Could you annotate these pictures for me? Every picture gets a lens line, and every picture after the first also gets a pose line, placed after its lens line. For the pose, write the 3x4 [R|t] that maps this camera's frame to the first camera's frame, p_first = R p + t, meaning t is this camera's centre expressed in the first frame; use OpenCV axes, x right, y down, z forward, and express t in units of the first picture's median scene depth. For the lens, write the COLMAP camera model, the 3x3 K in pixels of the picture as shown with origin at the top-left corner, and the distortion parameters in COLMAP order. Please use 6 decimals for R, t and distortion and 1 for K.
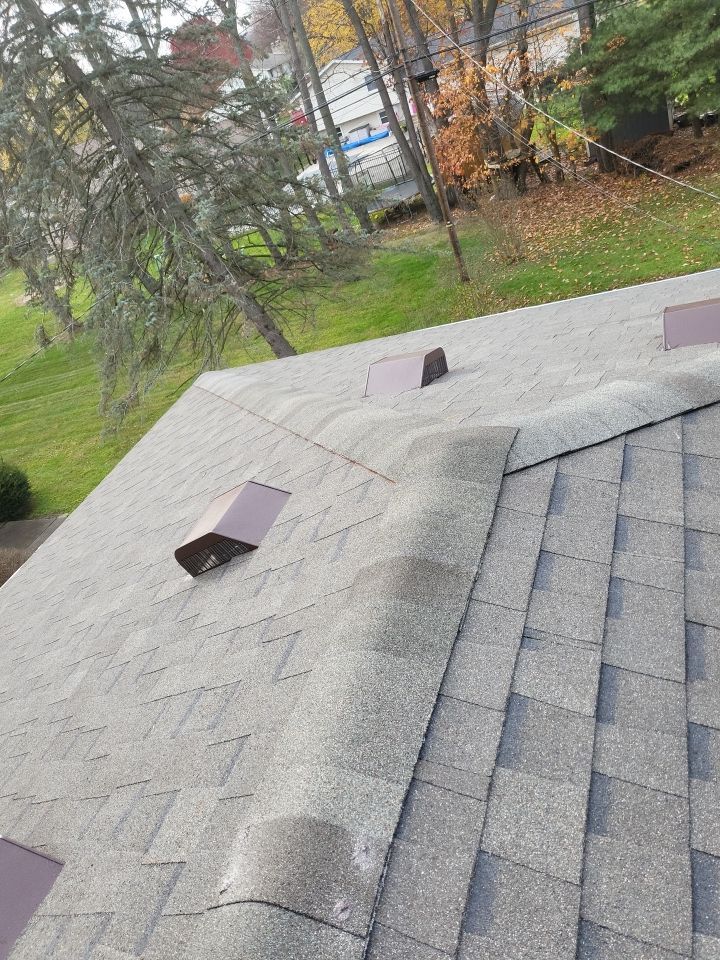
lens RADIAL K [[789.4, 0, 354.5], [0, 789.4, 476.0], [0, 0, 1]] dist [-0.015423, 0.081812]
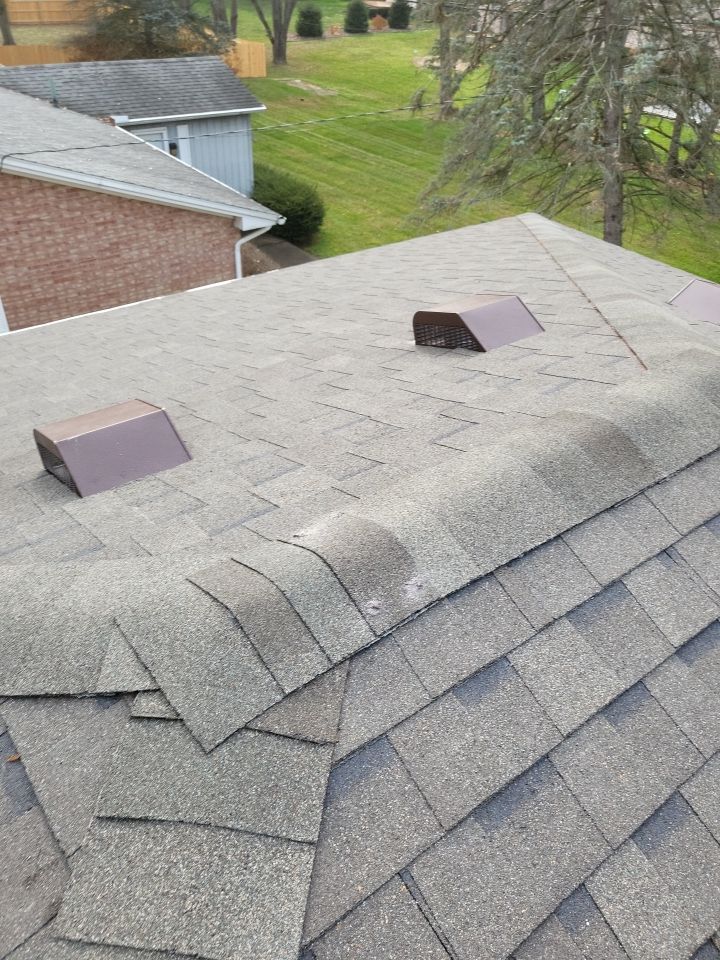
lens RADIAL K [[789.4, 0, 354.5], [0, 789.4, 476.0], [0, 0, 1]] dist [-0.015423, 0.081812]
pose [[0.771807, 0.611568, -0.174066, 0.029829], [-0.570603, 0.786941, 0.234812, 0.113406], [0.280584, -0.081907, 0.956328, -0.026910]]
